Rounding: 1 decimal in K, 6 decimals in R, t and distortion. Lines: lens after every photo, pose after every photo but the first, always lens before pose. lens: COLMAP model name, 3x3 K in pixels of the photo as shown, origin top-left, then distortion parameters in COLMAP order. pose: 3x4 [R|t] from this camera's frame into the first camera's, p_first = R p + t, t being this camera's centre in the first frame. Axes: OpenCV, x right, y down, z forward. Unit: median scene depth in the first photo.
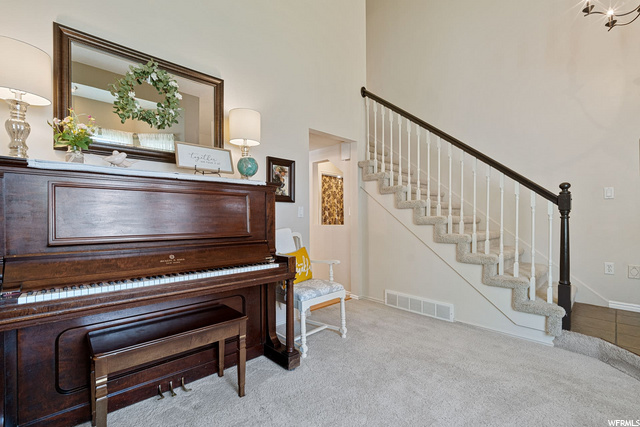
lens RADIAL K [[275.1, 0, 319.0], [0, 275.1, 215.9], [0, 0, 1]] dist [-0.001256, 0.000264]
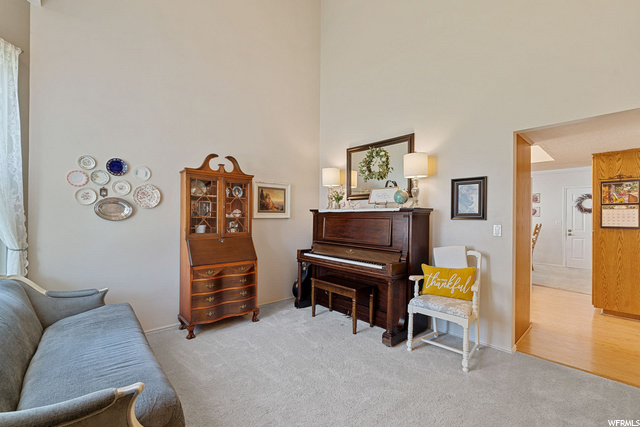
lens RADIAL K [[275.1, 0, 319.0], [0, 275.1, 215.9], [0, 0, 1]] dist [-0.001256, 0.000264]
pose [[0.005974, -0.005216, -0.999969, 0.886606], [-0.010437, 0.999932, -0.005278, -0.055374], [0.999928, 0.010468, 0.005919, 0.447204]]
